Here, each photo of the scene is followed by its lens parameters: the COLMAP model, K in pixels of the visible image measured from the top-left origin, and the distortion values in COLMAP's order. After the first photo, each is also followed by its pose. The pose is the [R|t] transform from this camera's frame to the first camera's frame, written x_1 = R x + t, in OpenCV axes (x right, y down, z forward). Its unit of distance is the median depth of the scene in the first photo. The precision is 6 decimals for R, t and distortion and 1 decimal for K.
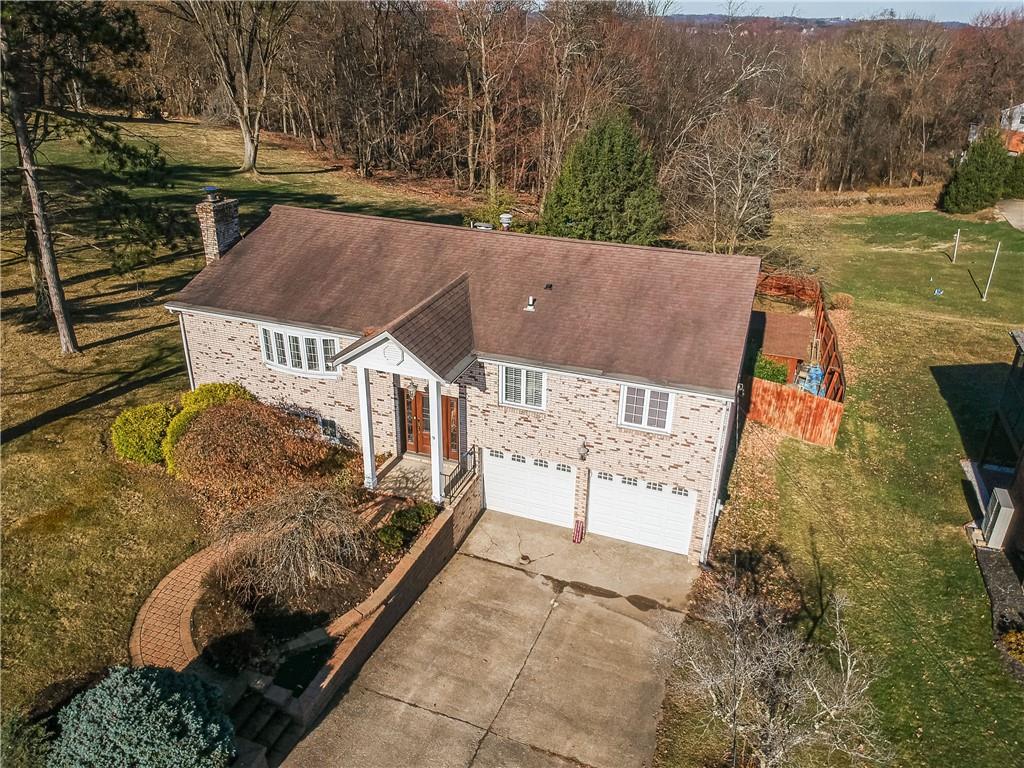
lens RADIAL K [[752.6, 0, 512.0], [0, 752.6, 384.0], [0, 0, 1]] dist [0.059003, -0.125525]
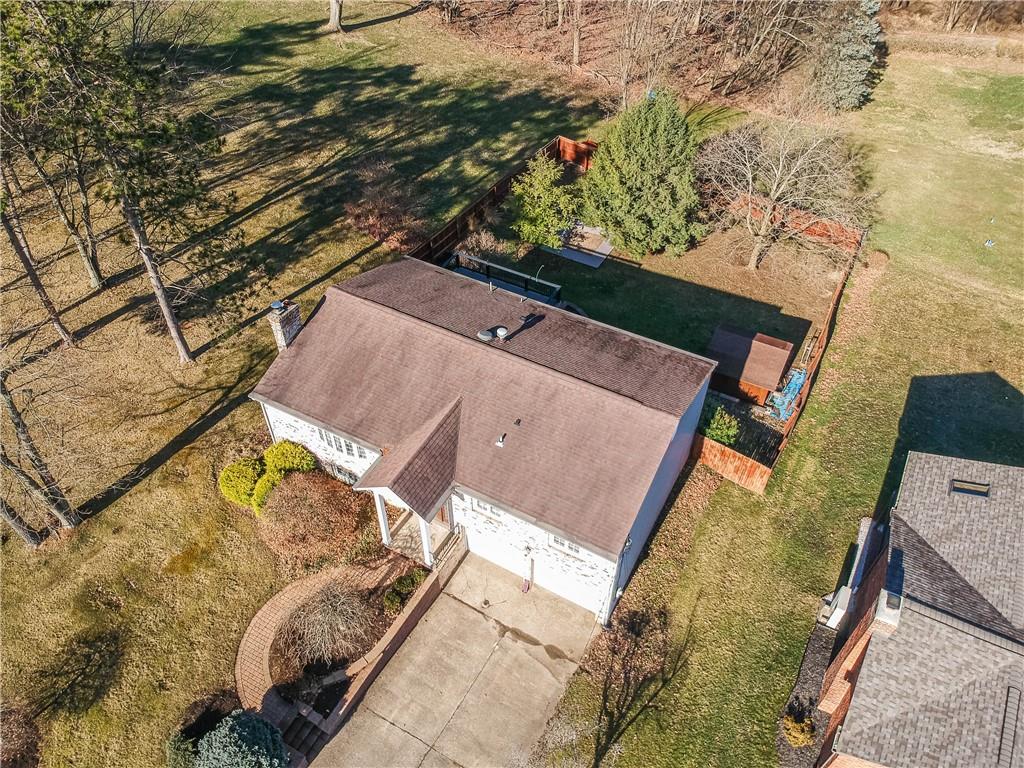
lens RADIAL K [[752.6, 0, 512.0], [0, 752.6, 384.0], [0, 0, 1]] dist [0.059003, -0.125525]
pose [[0.988242, 0.098674, -0.116799, 0.204980], [-0.055452, 0.943176, 0.327633, -0.687711], [0.142491, -0.317304, 0.937558, -0.261452]]
